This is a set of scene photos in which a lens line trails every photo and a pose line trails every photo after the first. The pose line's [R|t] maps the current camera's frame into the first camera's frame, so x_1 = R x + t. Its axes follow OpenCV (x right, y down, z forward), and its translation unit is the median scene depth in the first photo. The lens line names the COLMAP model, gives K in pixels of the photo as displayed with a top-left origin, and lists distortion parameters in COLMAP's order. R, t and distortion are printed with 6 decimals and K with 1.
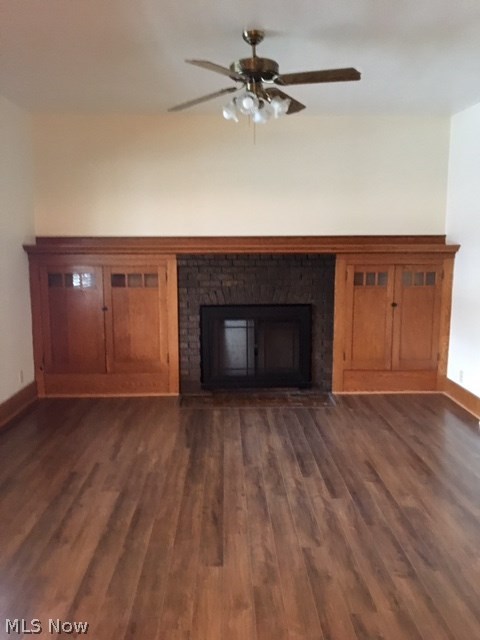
lens RADIAL K [[533.5, 0, 240.0], [0, 533.5, 320.0], [0, 0, 1]] dist [0.116826, -0.187682]
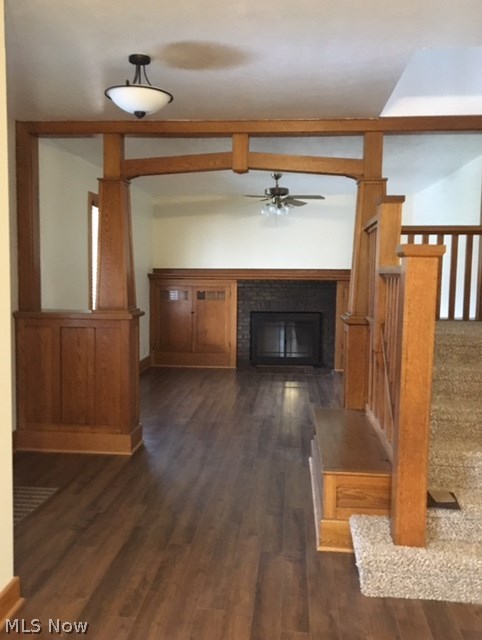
lens RADIAL K [[559.6, 0, 241.0], [0, 559.6, 320.0], [0, 0, 1]] dist [0.001174, -0.225173]
pose [[0.993283, 0.021814, -0.113633, 0.087732], [-0.027439, 0.998462, -0.048182, 0.079404], [0.112407, 0.050977, 0.992354, -0.667041]]
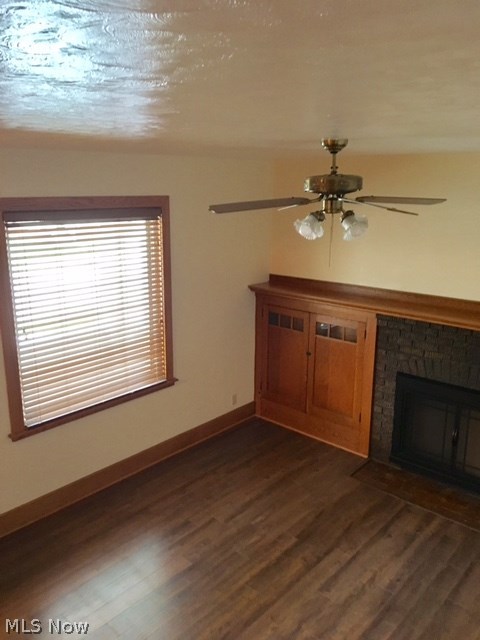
lens RADIAL K [[533.5, 0, 240.0], [0, 533.5, 320.0], [0, 0, 1]] dist [0.116826, -0.187682]
pose [[0.728732, 0.174917, -0.662083, 0.314938], [-0.100410, 0.983671, 0.149360, -0.221877], [0.677398, -0.042363, 0.734396, 0.166735]]
